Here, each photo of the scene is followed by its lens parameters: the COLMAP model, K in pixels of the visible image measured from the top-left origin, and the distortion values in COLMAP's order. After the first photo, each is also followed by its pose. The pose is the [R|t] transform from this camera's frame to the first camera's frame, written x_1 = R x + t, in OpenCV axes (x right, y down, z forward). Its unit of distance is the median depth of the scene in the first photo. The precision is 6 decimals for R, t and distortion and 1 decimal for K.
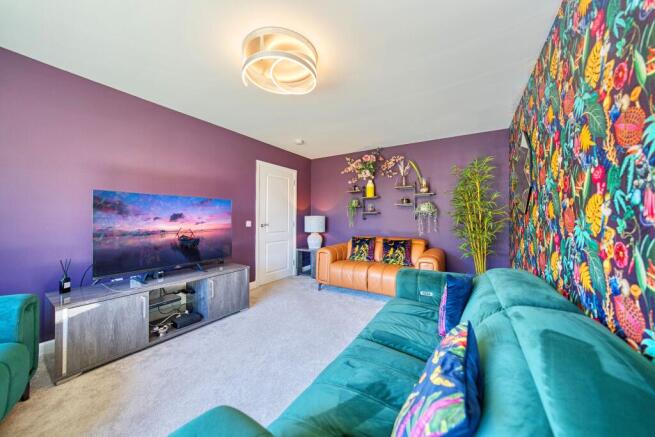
lens RADIAL K [[227.7, 0, 328.2], [0, 227.7, 213.4], [0, 0, 1]] dist [-0.014866, -0.000062]
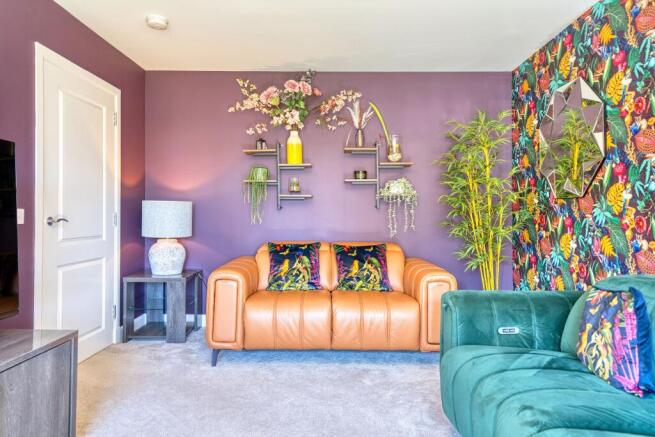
lens RADIAL K [[430.3, 0, 325.4], [0, 430.3, 204.8], [0, 0, 1]] dist [0.018124, 0.002420]
pose [[0.853527, 0.013473, 0.520874, -0.275217], [-0.013851, 0.999899, -0.003167, 0.022254], [-0.520865, -0.004511, 0.853627, 0.152385]]
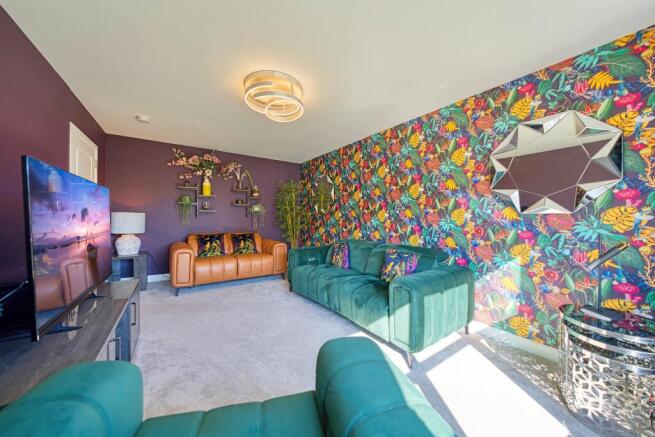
lens RADIAL K [[227.7, 0, 323.9], [0, 227.7, 210.1], [0, 0, 1]] dist [-0.014866, -0.000062]
pose [[0.401402, 0.028863, 0.915447, -0.581735], [-0.026160, 0.999457, -0.020041, 0.002366], [-0.915528, -0.015904, 0.401939, 0.104940]]
